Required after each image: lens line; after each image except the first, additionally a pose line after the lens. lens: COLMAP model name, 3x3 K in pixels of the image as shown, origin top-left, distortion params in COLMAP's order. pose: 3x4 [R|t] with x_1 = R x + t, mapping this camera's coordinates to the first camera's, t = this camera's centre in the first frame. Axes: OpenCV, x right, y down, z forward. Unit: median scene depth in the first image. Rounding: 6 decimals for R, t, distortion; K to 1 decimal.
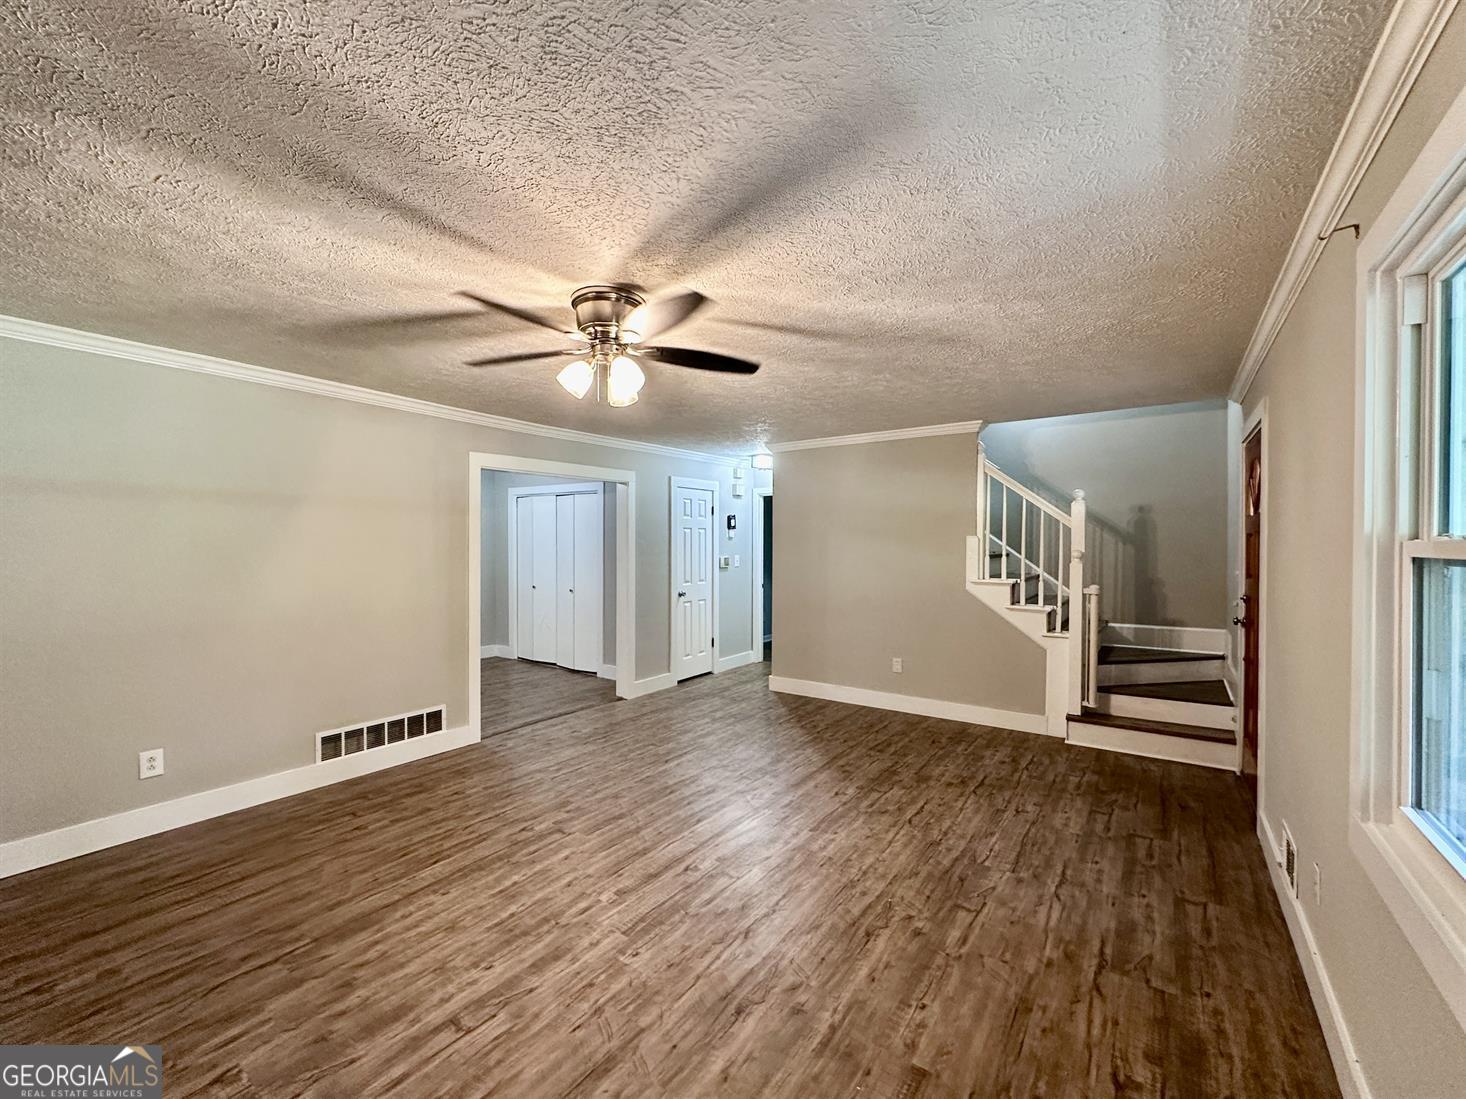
lens RADIAL K [[594.6, 0, 731.6], [0, 594.6, 551.8], [0, 0, 1]] dist [-0.006330, -0.000377]
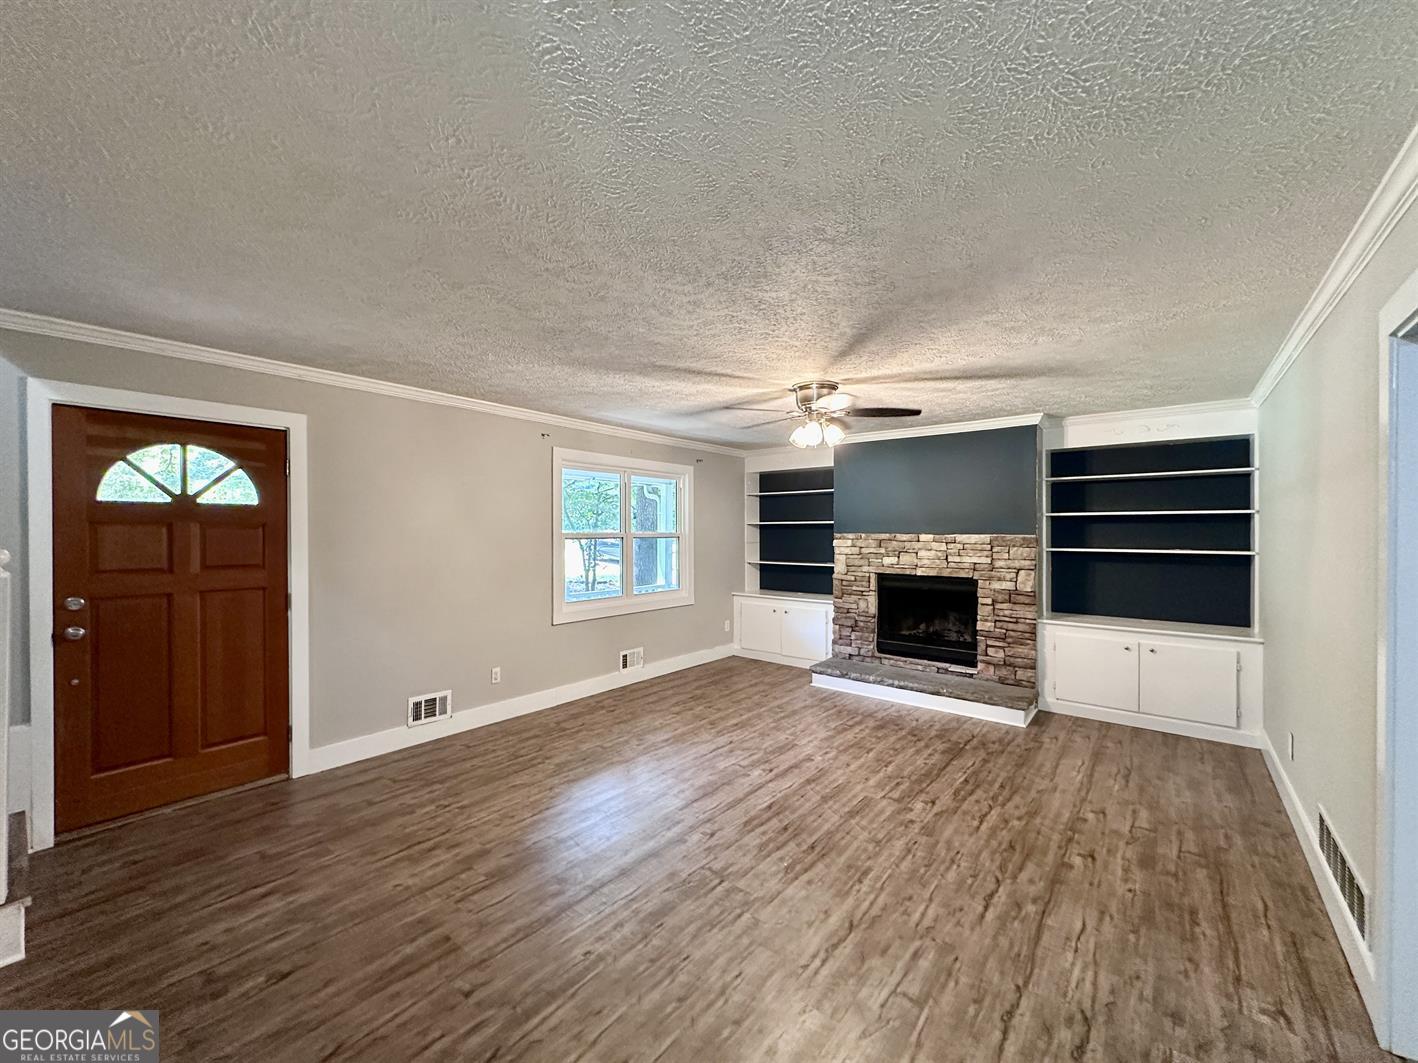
lens RADIAL K [[575.1, 0, 709.6], [0, 575.1, 531.6], [0, 0, 1]] dist [-0.006330, -0.000377]
pose [[-0.998362, -0.001766, 0.057191, -0.007933], [-0.001167, 0.999944, 0.010507, -0.032785], [-0.057206, 0.010423, -0.998308, 2.150197]]
